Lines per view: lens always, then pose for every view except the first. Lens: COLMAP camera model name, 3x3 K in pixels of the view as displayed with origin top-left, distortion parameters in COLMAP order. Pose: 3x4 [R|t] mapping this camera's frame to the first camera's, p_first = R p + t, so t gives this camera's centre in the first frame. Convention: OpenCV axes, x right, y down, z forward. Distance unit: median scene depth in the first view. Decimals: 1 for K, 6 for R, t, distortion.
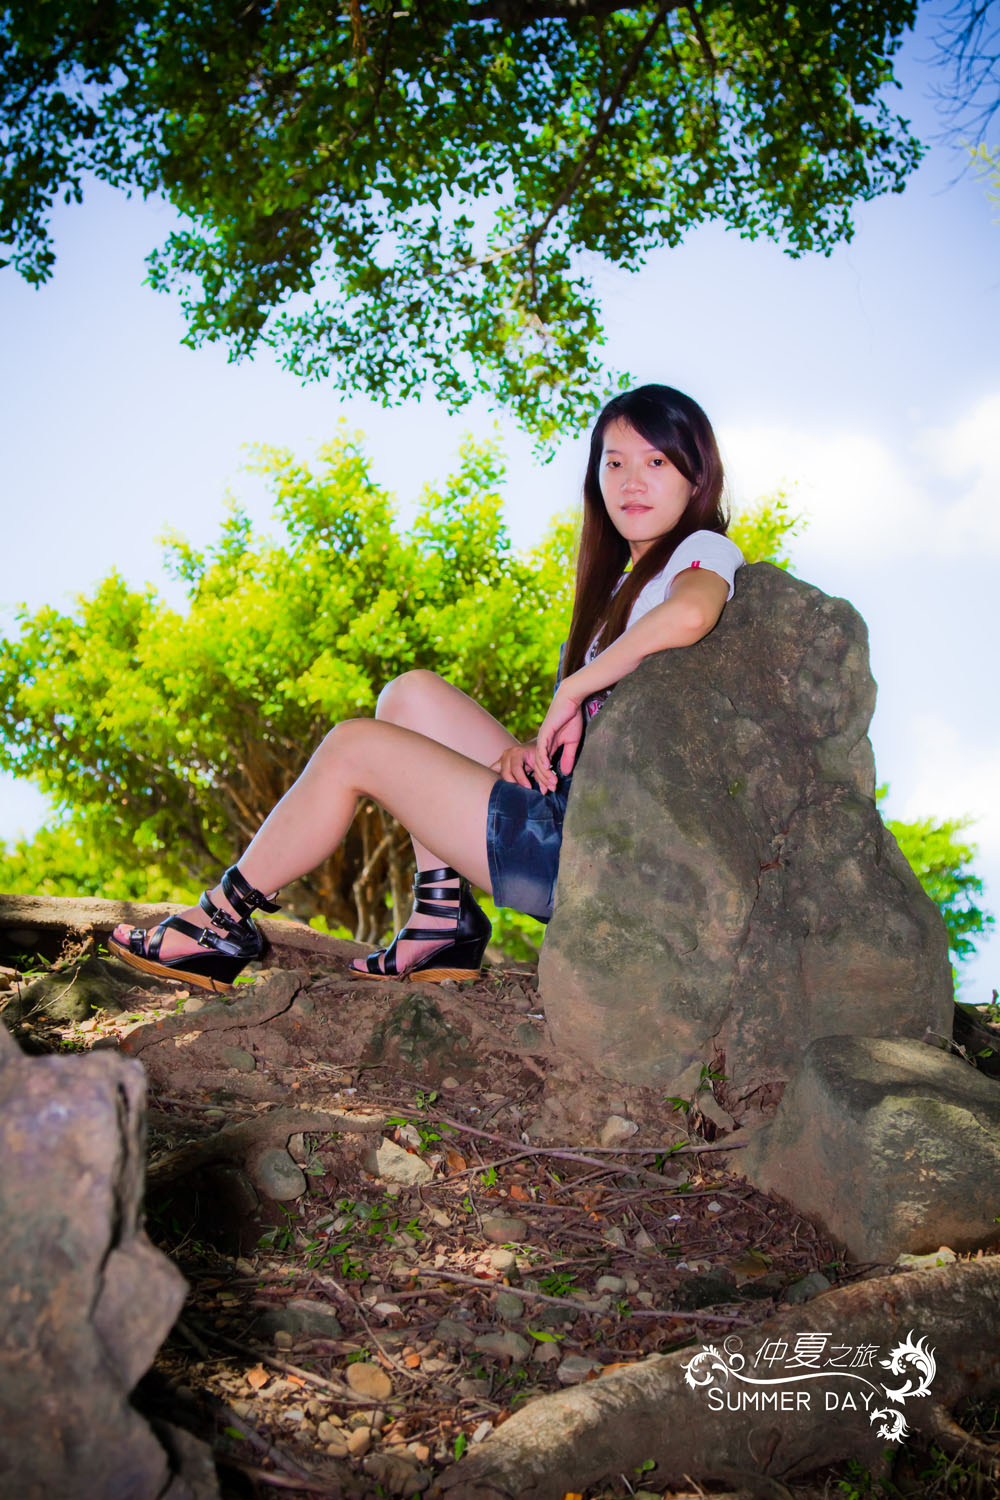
lens RADIAL K [[3011.9, 0, 498.3], [0, 3011.9, 748.4], [0, 0, 1]] dist [0.090027, 0.000000]
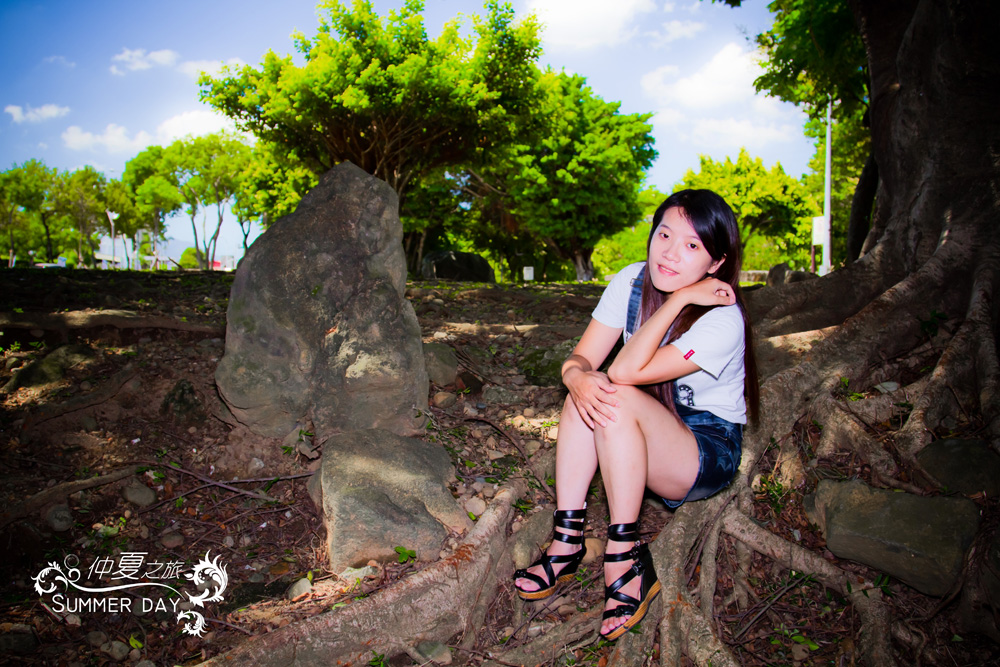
lens RADIAL K [[1091.4, 0, 499.2], [0, 1091.4, 333.8], [0, 0, 1]] dist [-0.120094, 0.000000]
pose [[0.999766, -0.019144, -0.010108, 0.067928], [0.021004, 0.970844, 0.238789, -0.042291], [0.005242, -0.238946, 0.971019, 0.095283]]
